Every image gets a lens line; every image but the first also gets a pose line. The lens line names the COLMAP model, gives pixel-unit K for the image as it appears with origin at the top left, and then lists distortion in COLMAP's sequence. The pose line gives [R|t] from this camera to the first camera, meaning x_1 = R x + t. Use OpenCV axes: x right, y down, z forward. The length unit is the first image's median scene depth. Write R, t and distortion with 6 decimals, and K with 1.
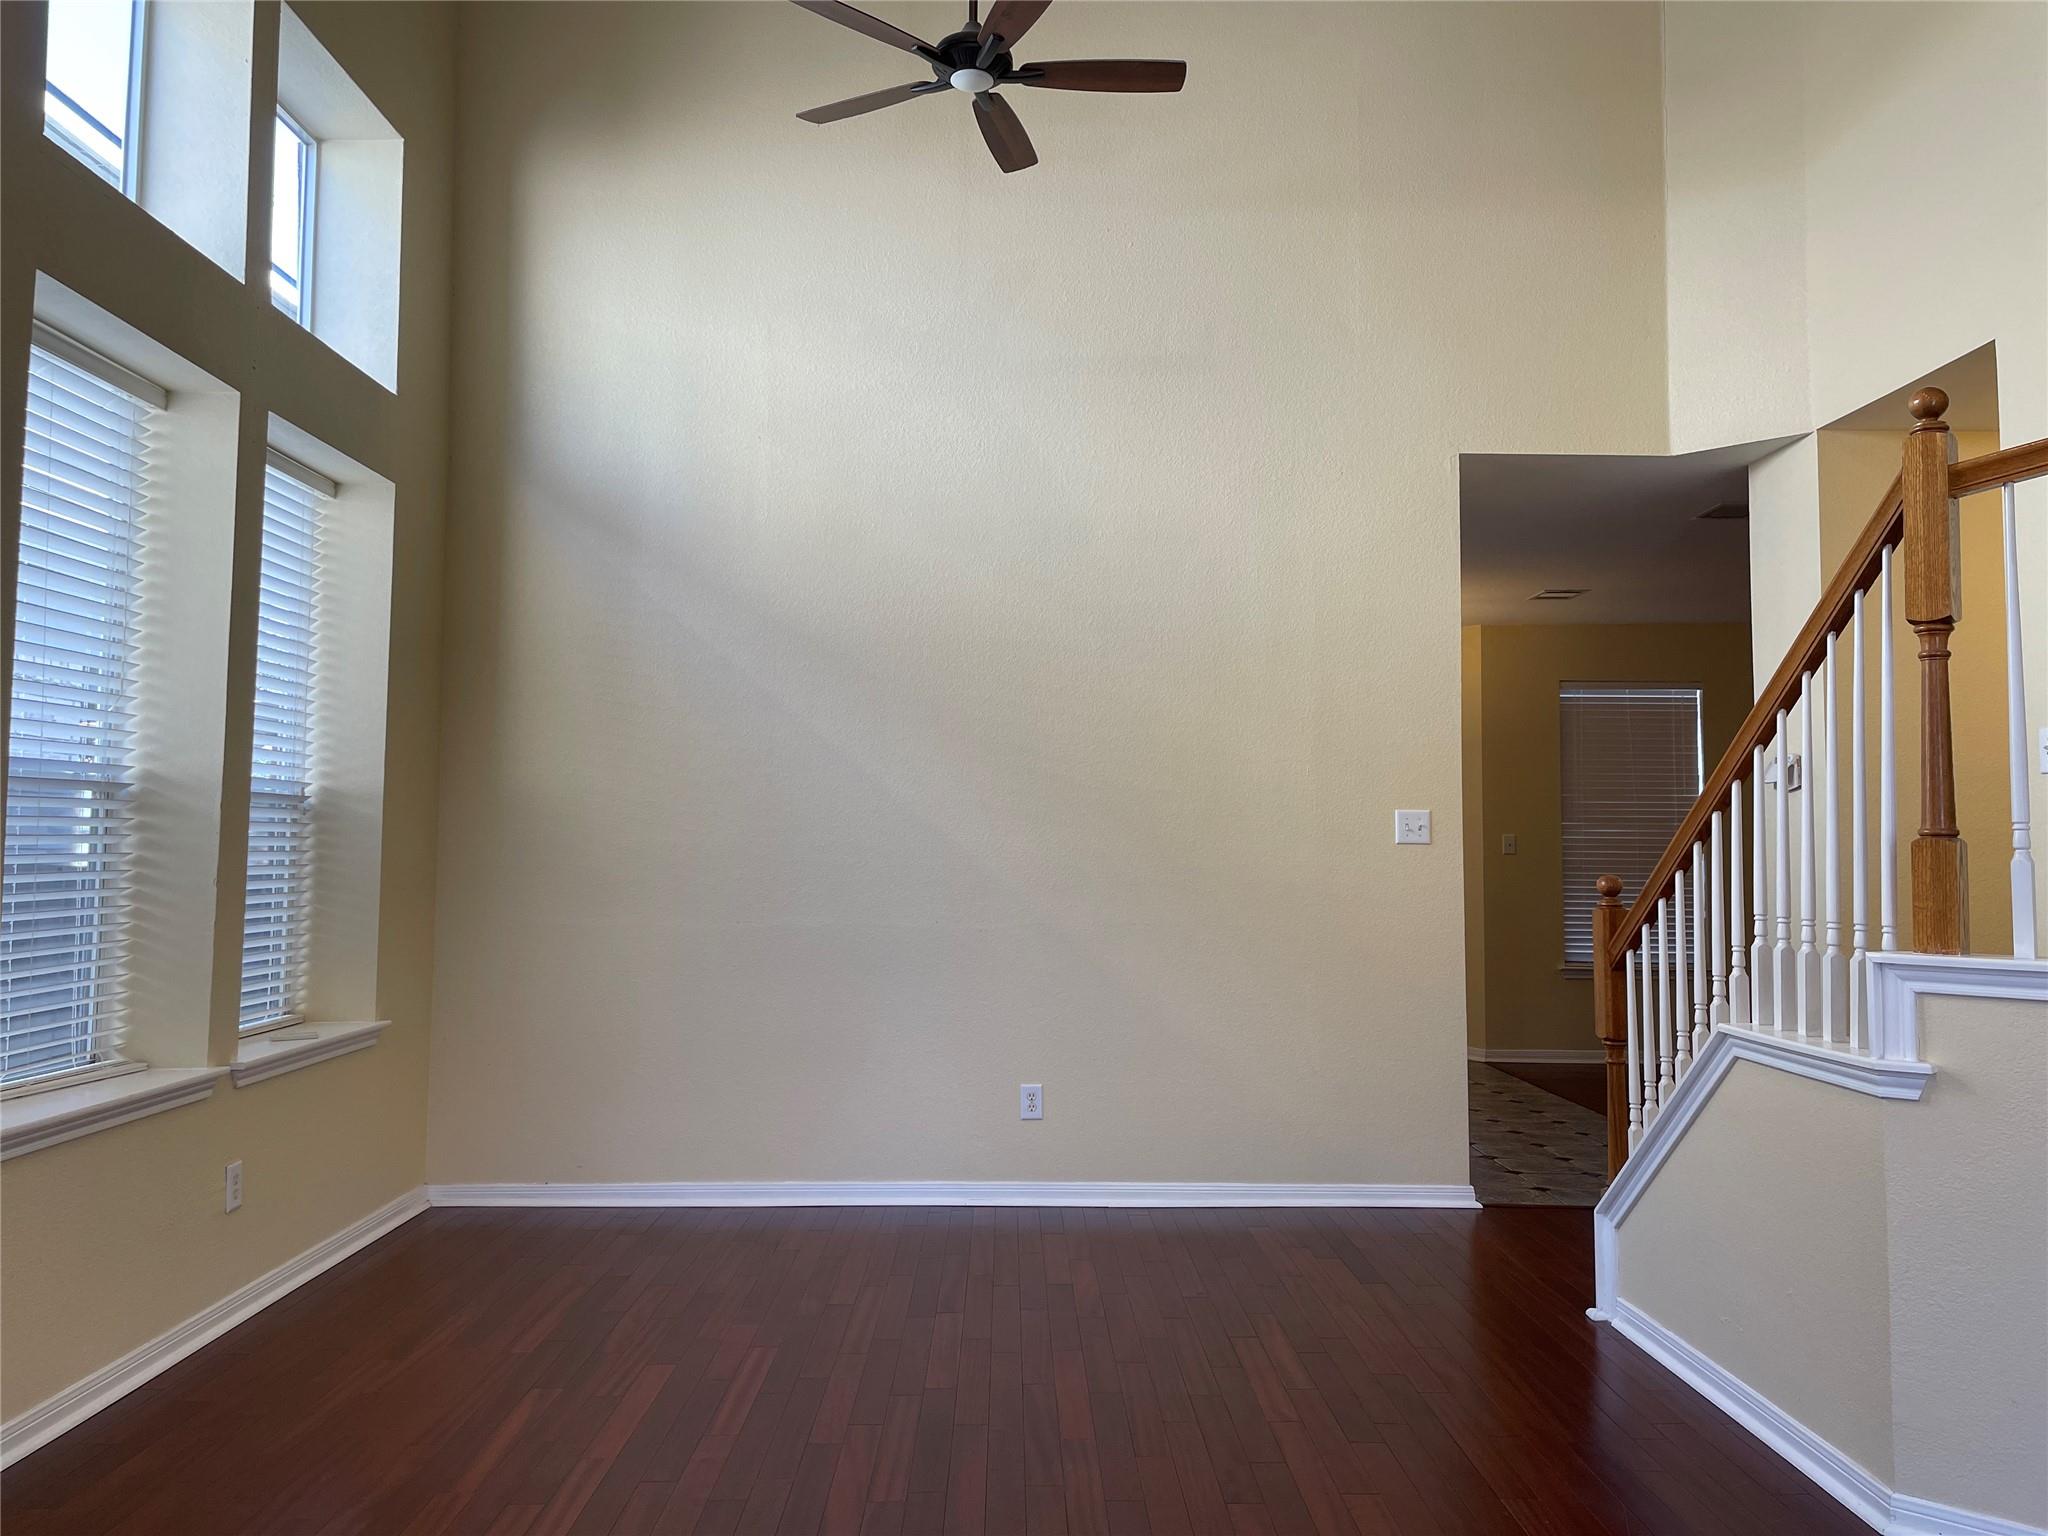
lens RADIAL K [[1533.1, 0, 1020.8], [0, 1533.1, 752.3], [0, 0, 1]] dist [0.097570, -0.130350]
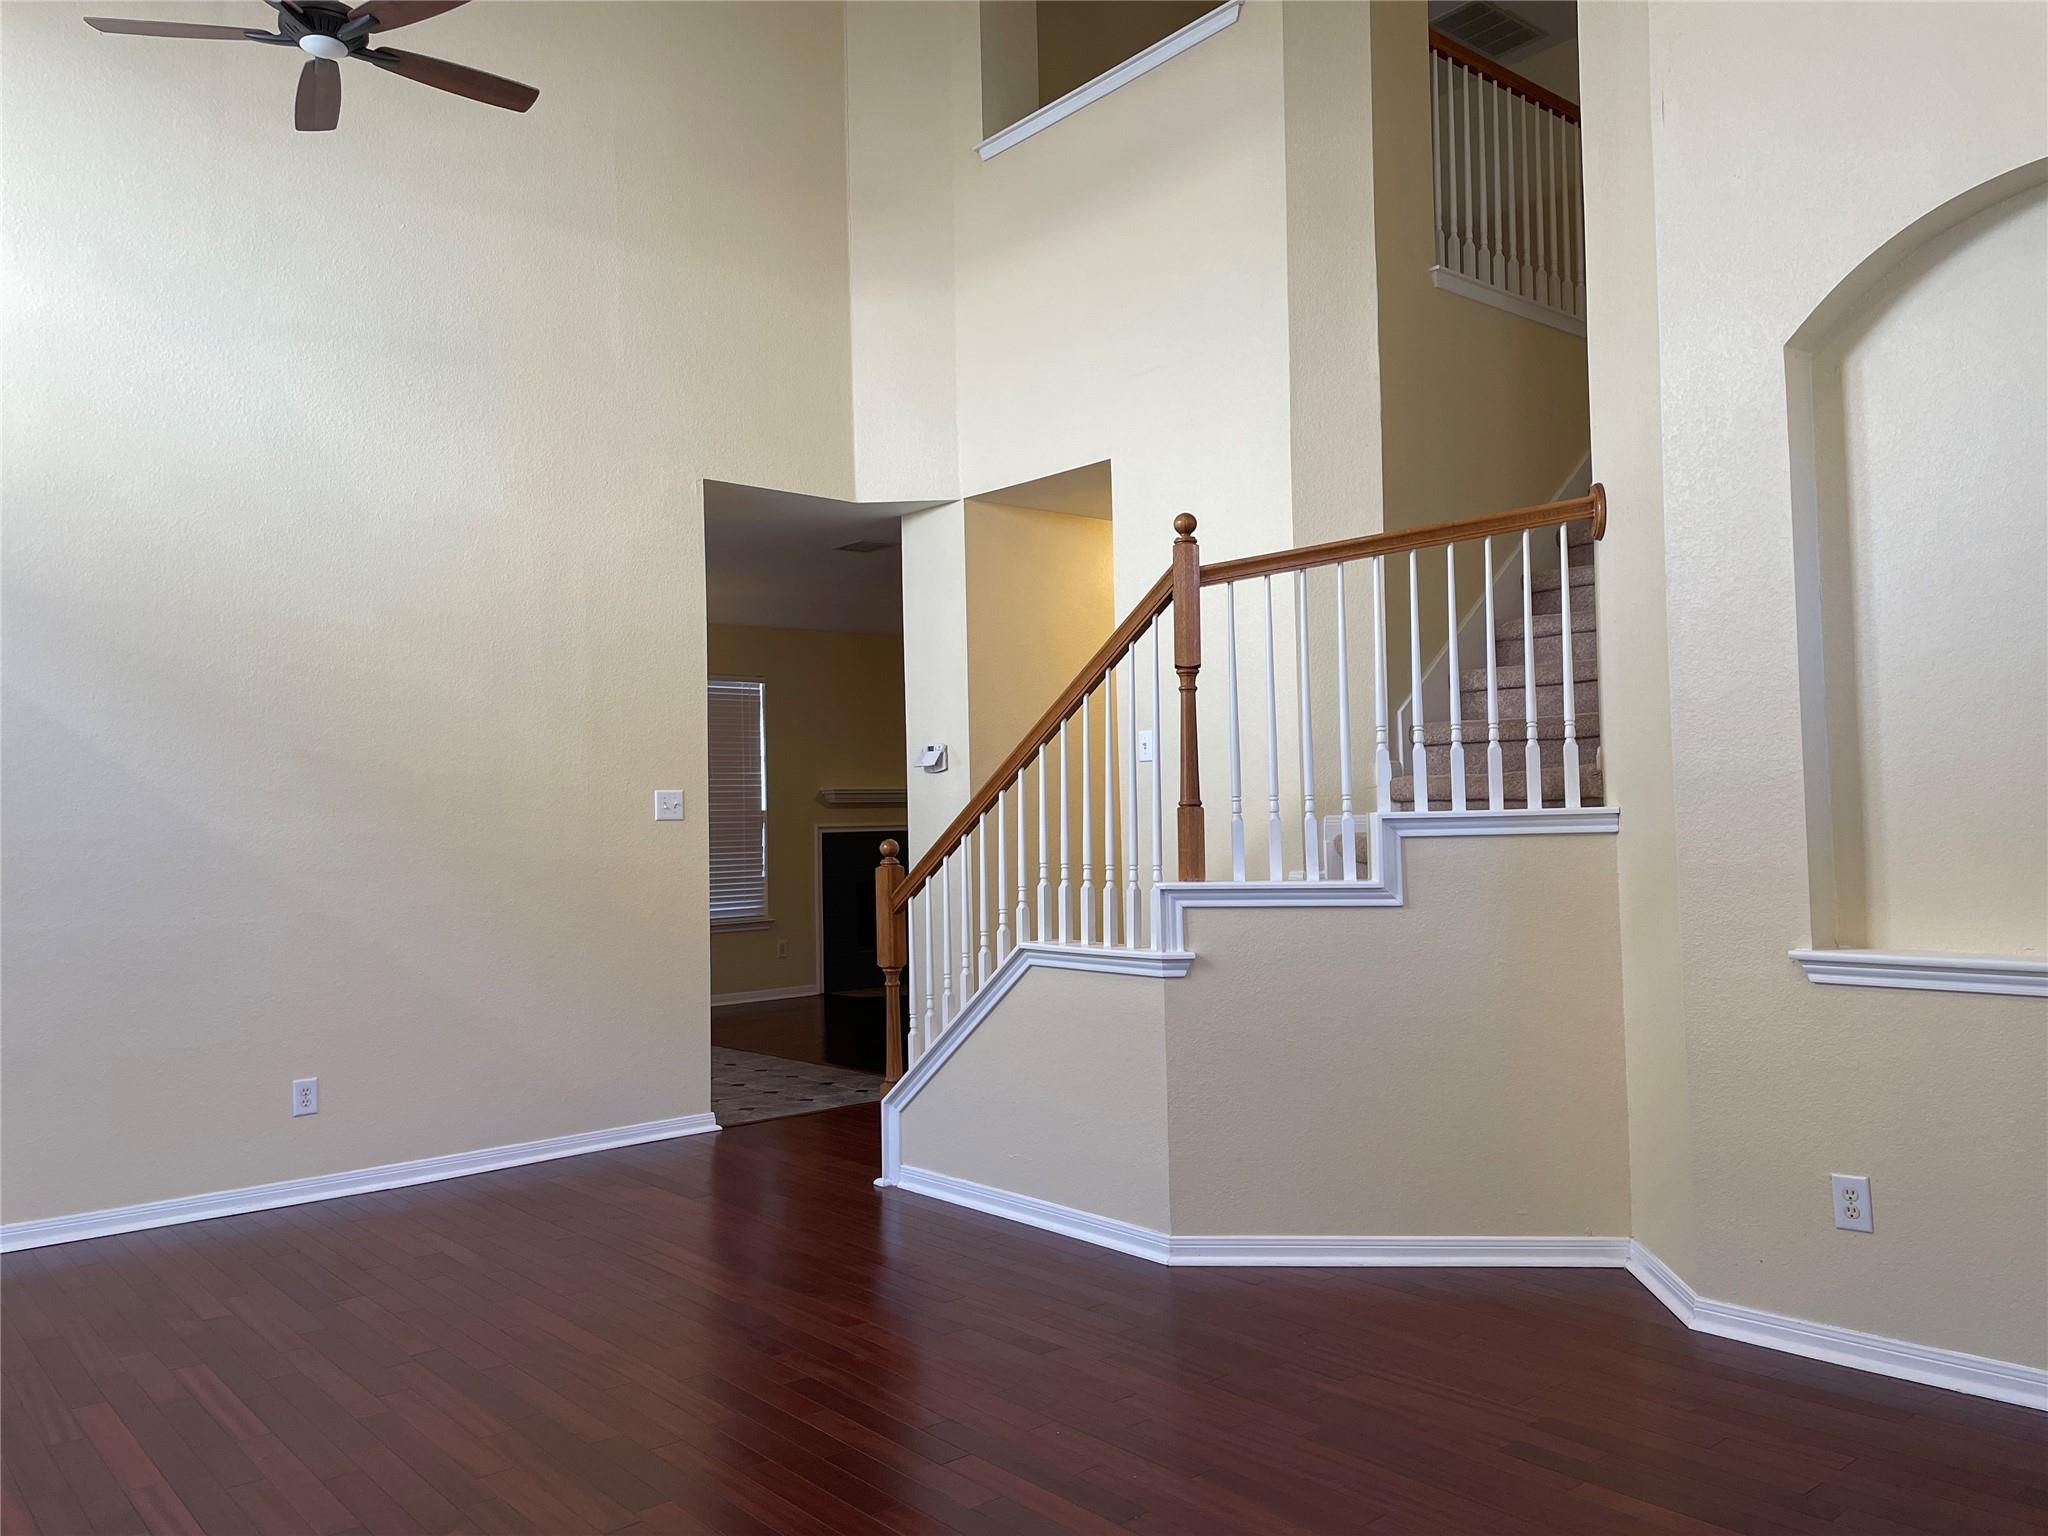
lens RADIAL K [[1533.1, 0, 1020.8], [0, 1533.1, 752.3], [0, 0, 1]] dist [0.097570, -0.130350]
pose [[0.769647, 0.005799, 0.638444, -0.358019], [-0.016542, 0.999804, 0.010859, -0.009143], [-0.638256, -0.018919, 0.769592, -0.044862]]
